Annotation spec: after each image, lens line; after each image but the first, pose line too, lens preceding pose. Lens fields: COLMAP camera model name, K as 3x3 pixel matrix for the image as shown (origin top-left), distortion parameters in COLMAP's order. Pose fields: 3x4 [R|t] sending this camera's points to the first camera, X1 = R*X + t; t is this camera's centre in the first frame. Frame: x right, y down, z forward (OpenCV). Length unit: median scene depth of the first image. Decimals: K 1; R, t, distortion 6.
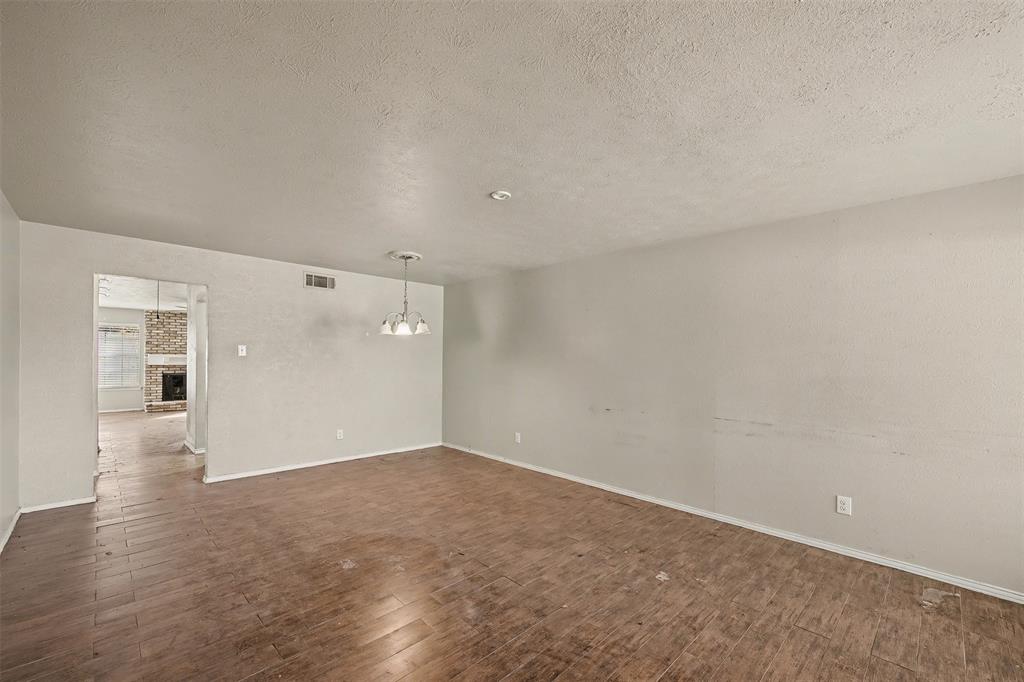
lens RADIAL K [[413.4, 0, 509.7], [0, 413.4, 360.0], [0, 0, 1]] dist [0.000733, -0.000061]
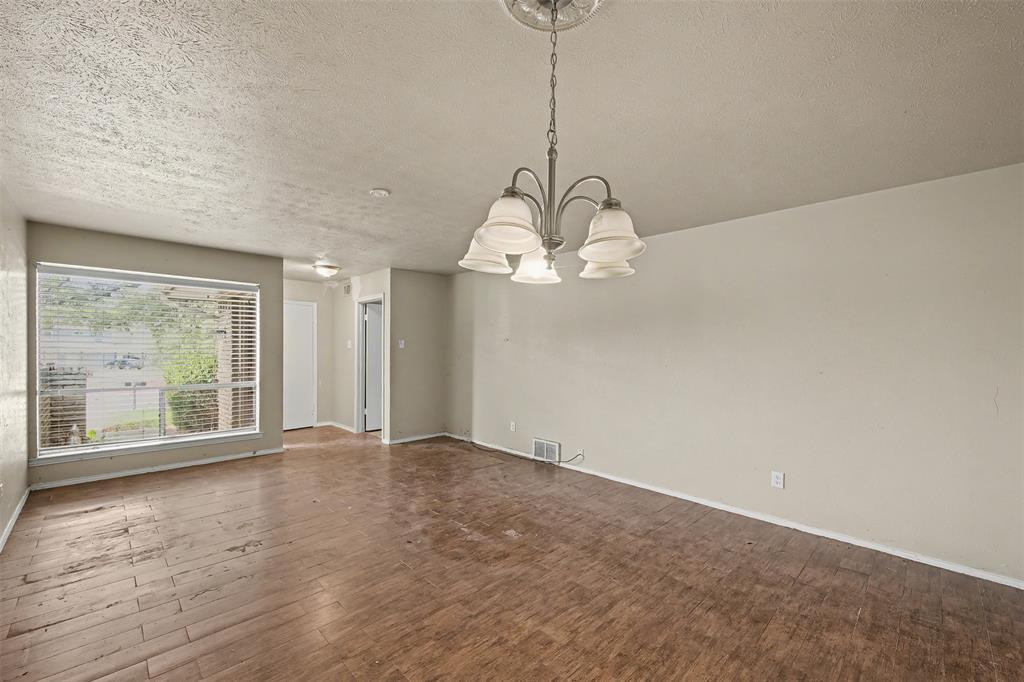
lens RADIAL K [[406.3, 0, 515.8], [0, 406.3, 351.8], [0, 0, 1]] dist [0.001462, -0.000010]
pose [[-0.999685, -0.020516, -0.014468, -0.346742], [-0.020601, 0.999771, 0.005758, -0.005575], [0.014346, 0.006054, -0.999879, 1.949936]]
